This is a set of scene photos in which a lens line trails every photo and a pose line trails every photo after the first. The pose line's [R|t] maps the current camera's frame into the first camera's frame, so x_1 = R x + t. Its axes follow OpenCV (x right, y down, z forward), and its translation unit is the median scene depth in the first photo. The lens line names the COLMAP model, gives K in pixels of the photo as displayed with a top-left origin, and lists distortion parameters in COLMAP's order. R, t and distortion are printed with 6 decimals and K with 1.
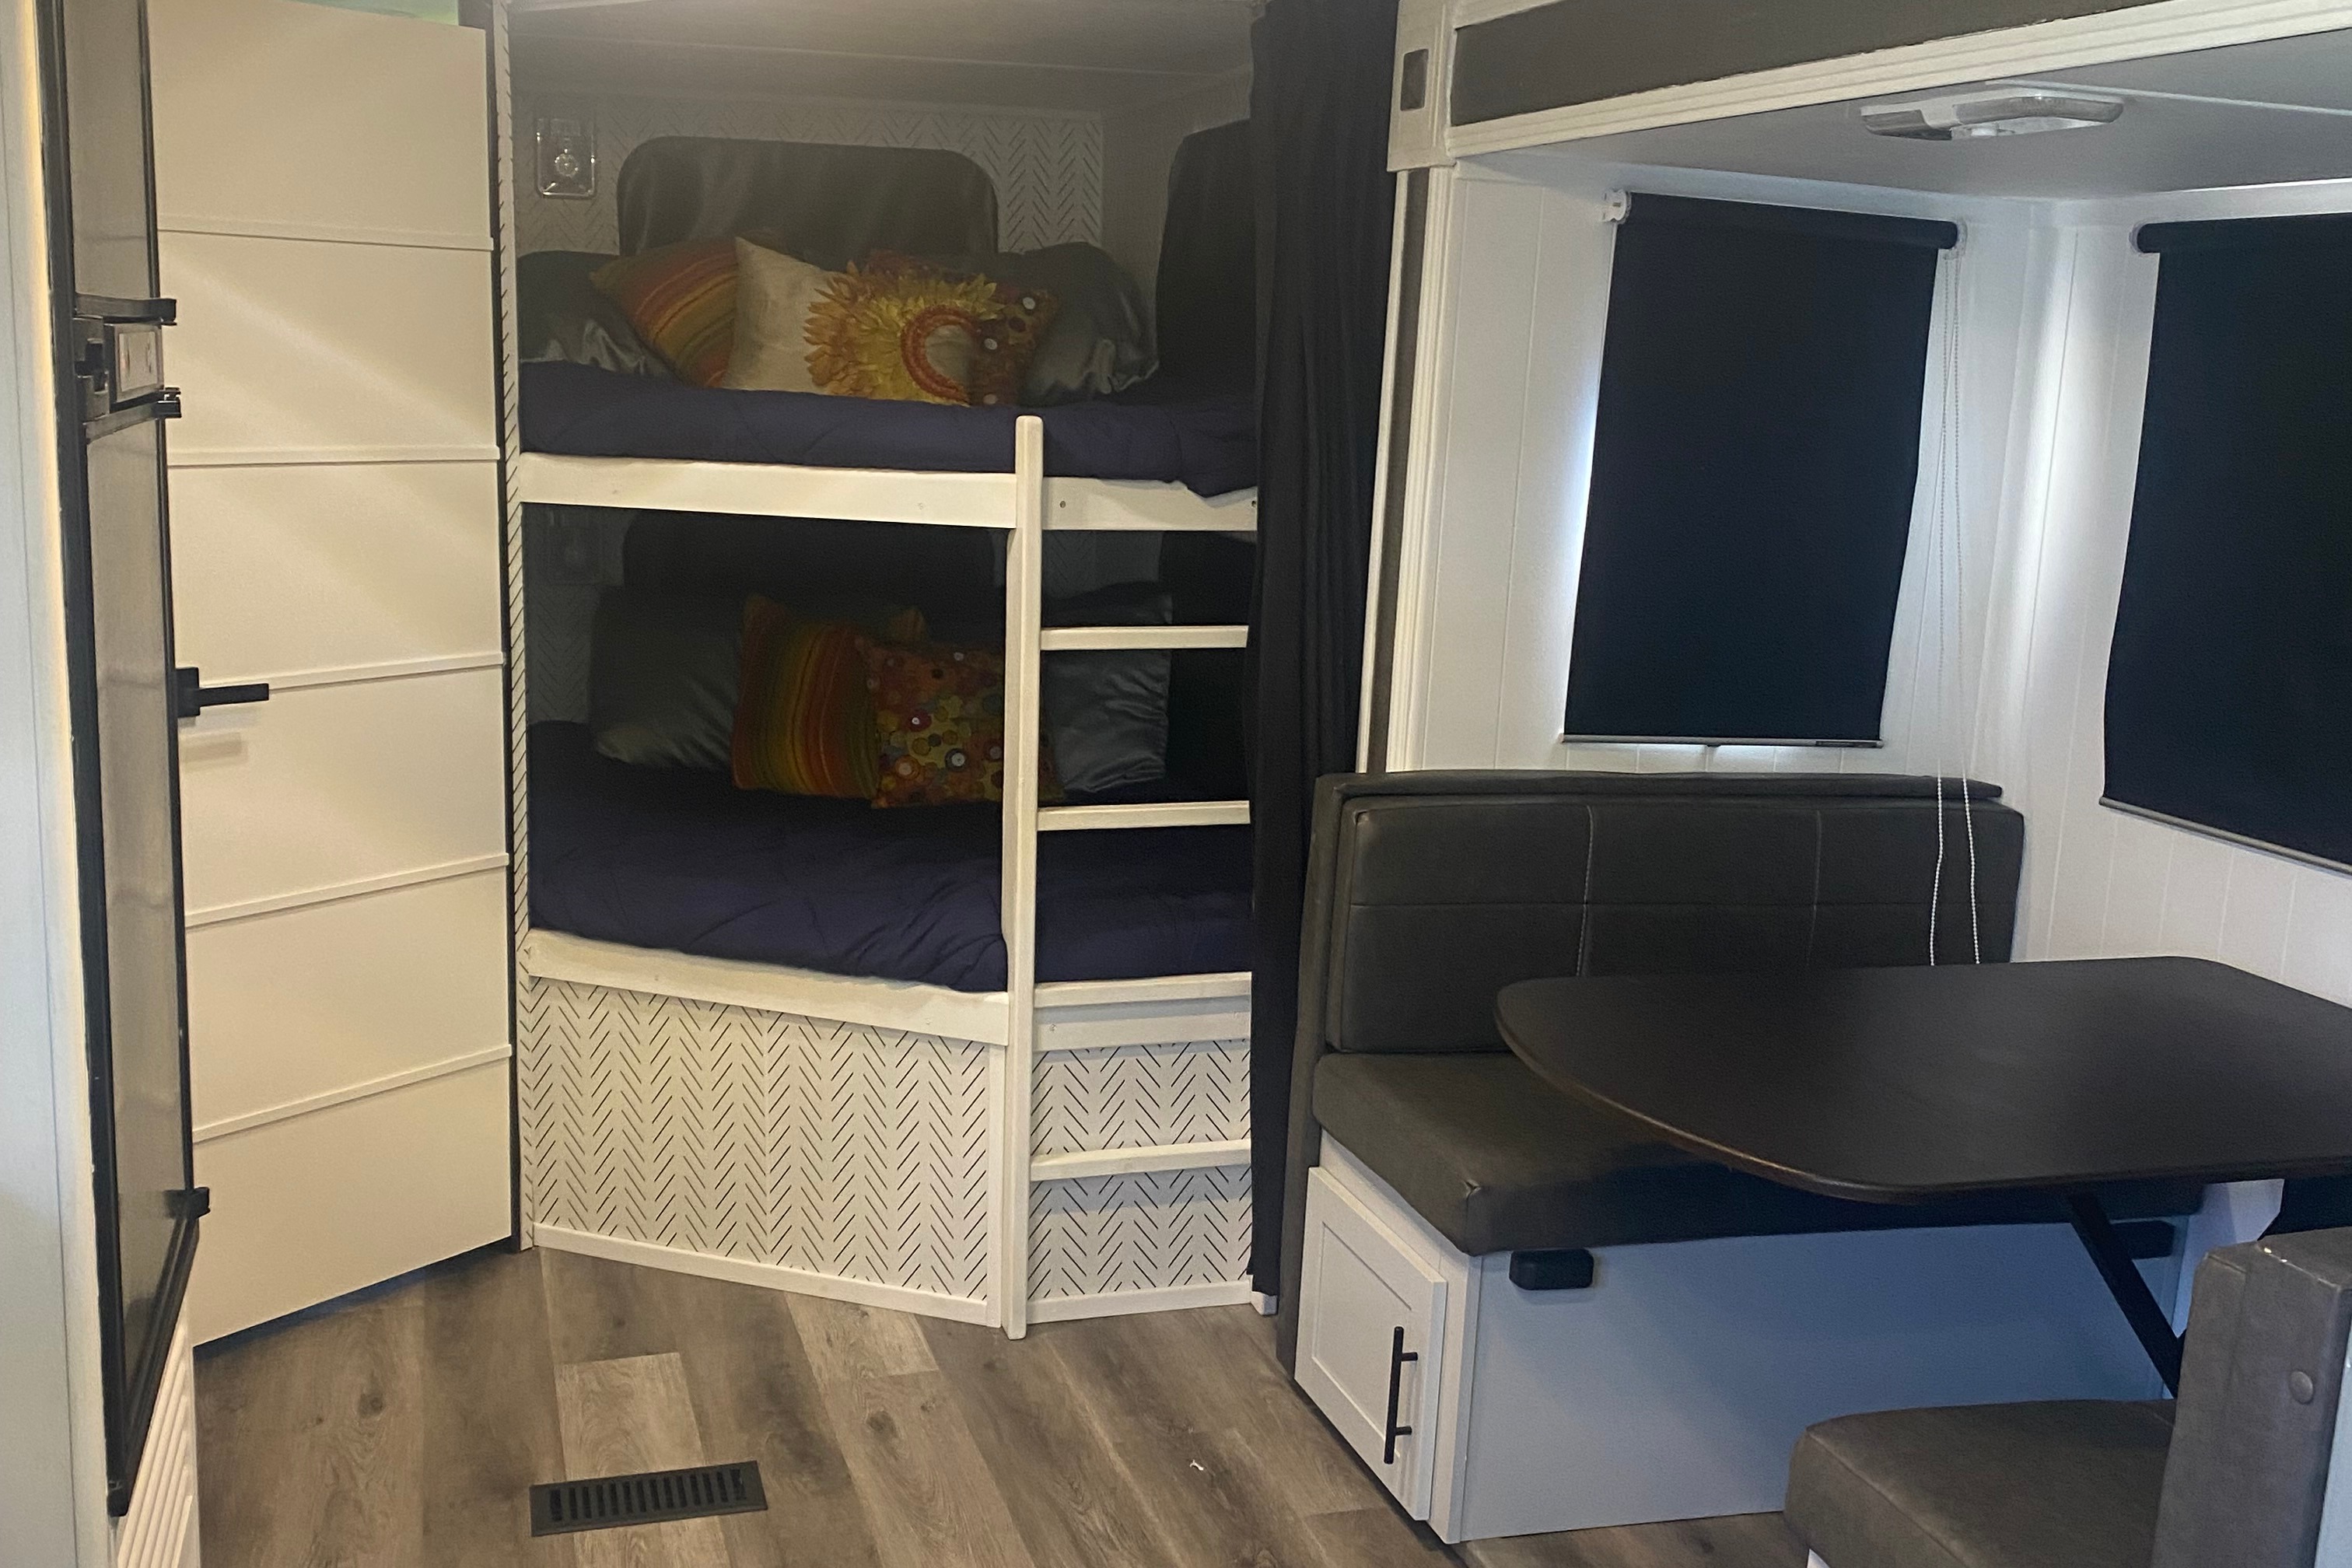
lens RADIAL K [[2410.6, 0, 1169.9], [0, 2410.6, 722.1], [0, 0, 1]] dist [0.012034, -0.000835]
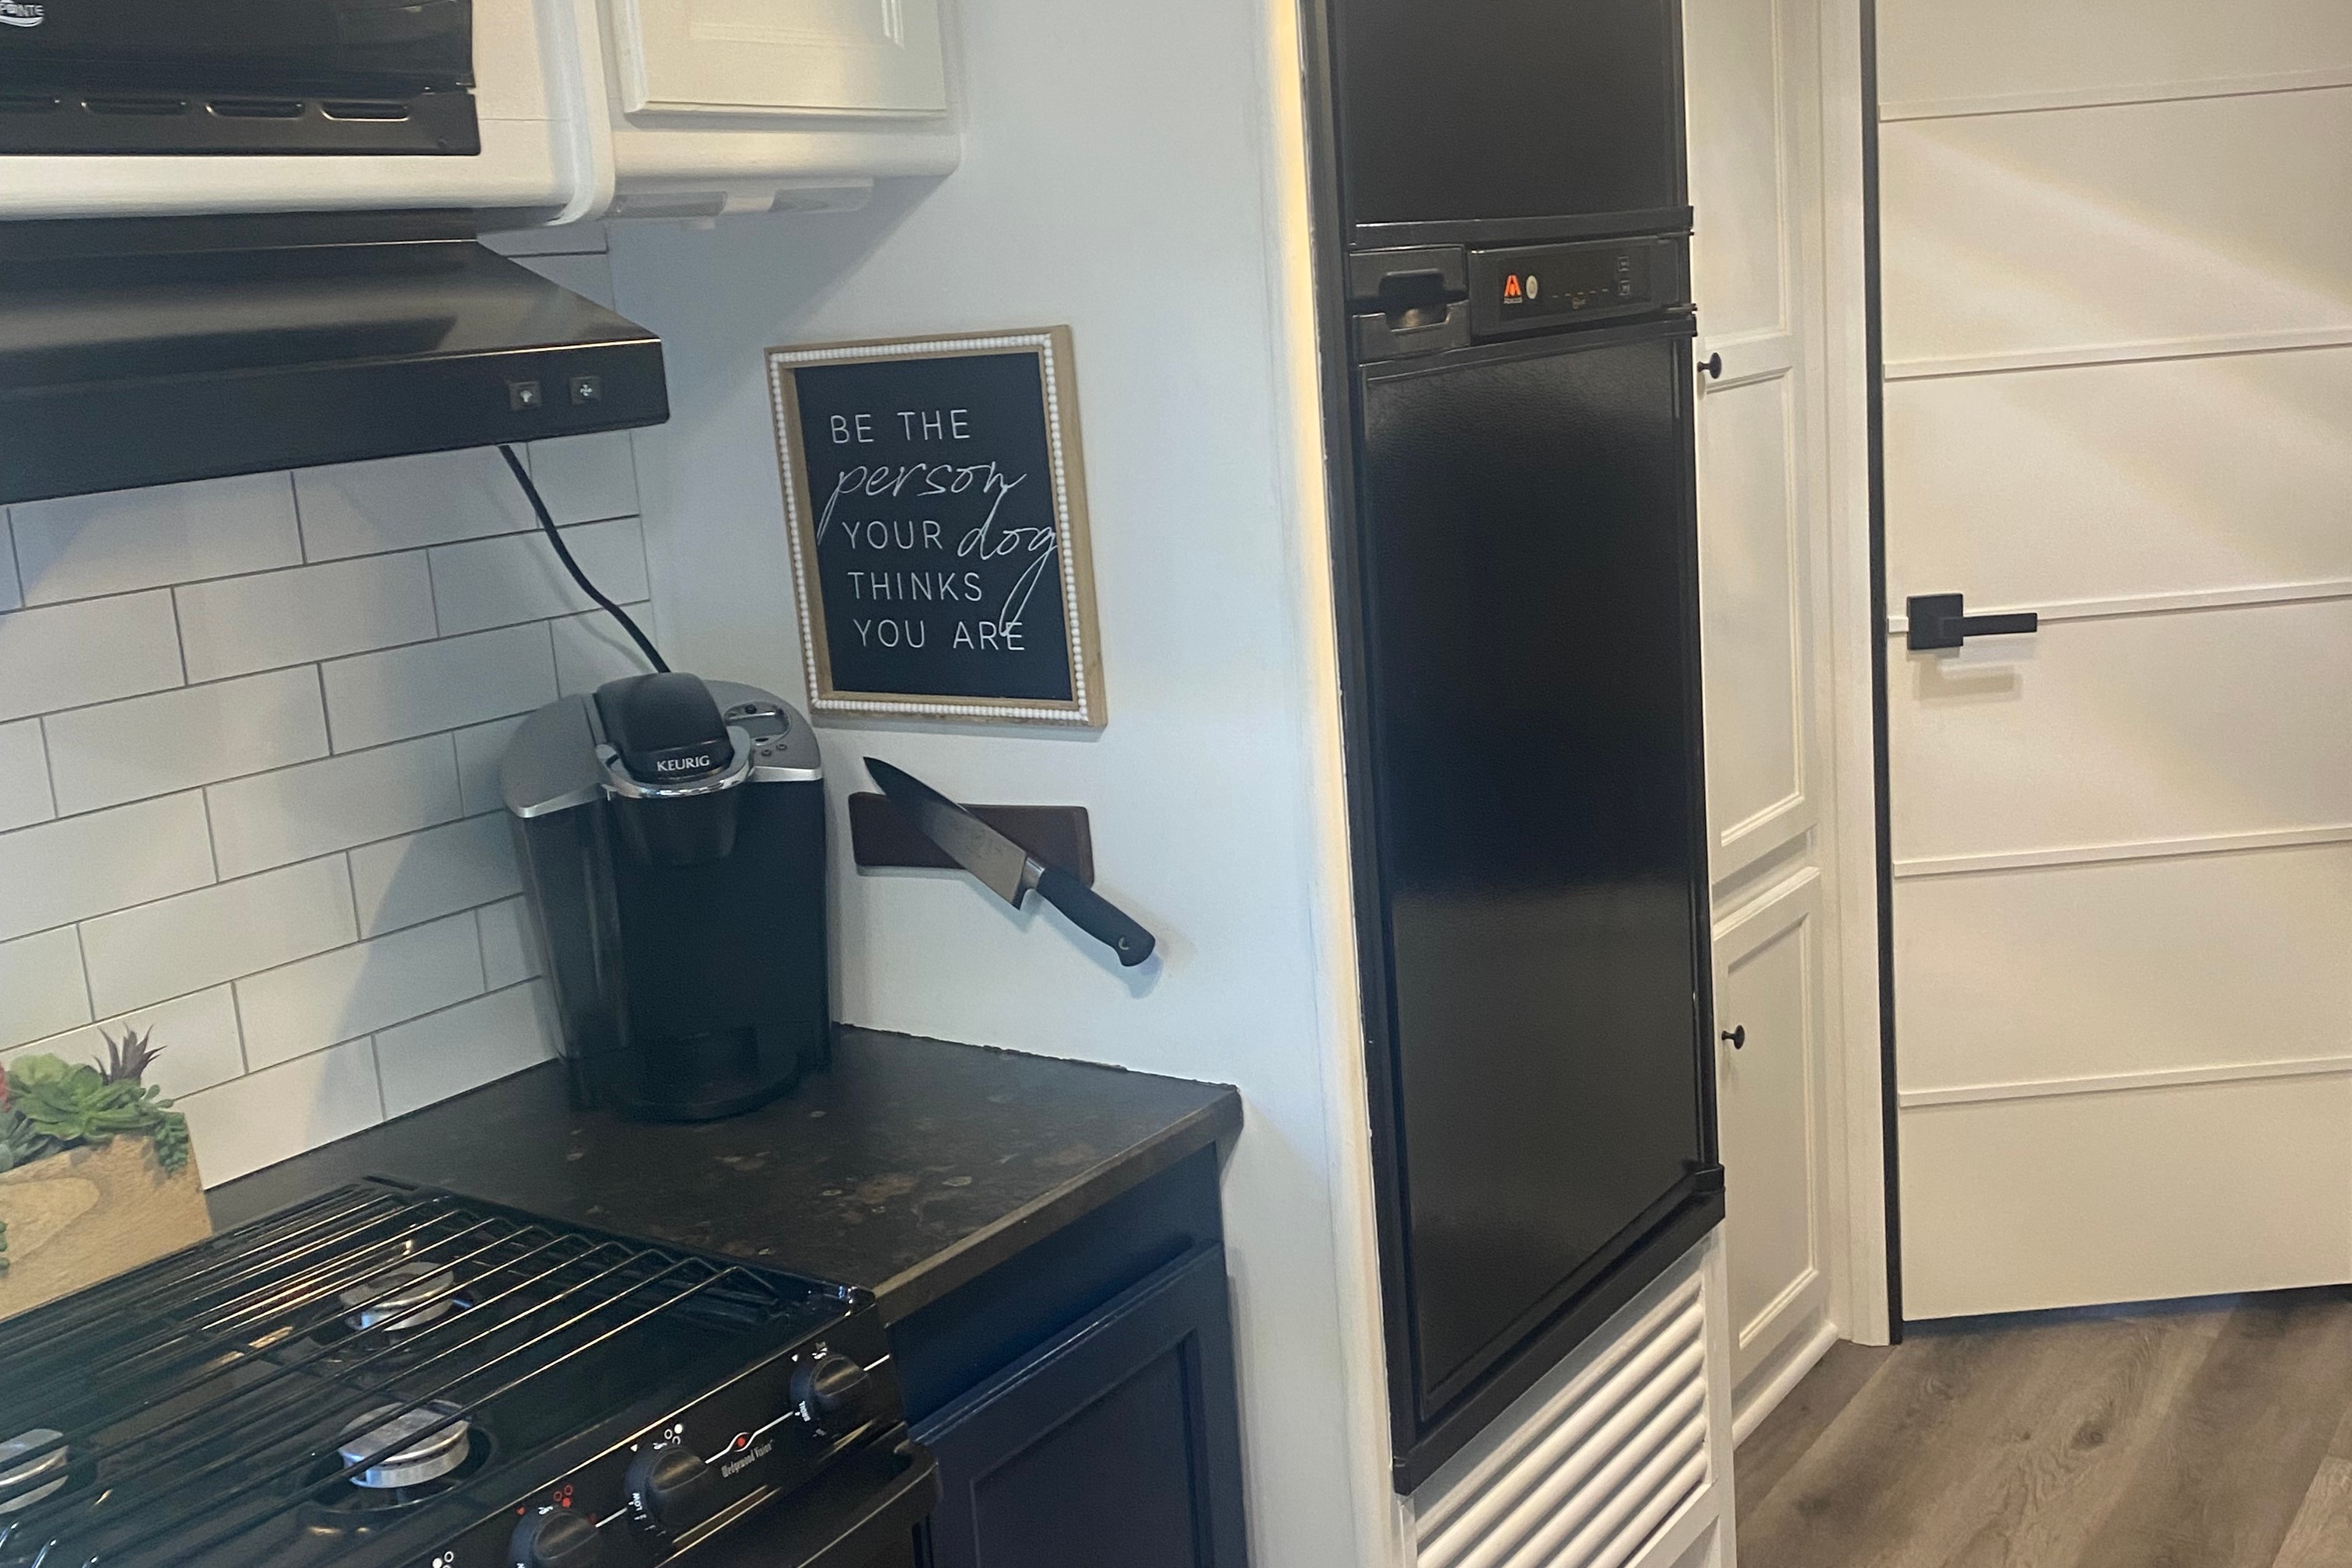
lens RADIAL K [[2410.6, 0, 1169.9], [0, 2410.6, 722.1], [0, 0, 1]] dist [0.012034, -0.000835]
pose [[0.598518, 0.063564, -0.798584, 0.153180], [-0.026530, 0.997873, 0.059543, -0.020471], [0.800670, -0.014451, 0.598931, 0.203121]]
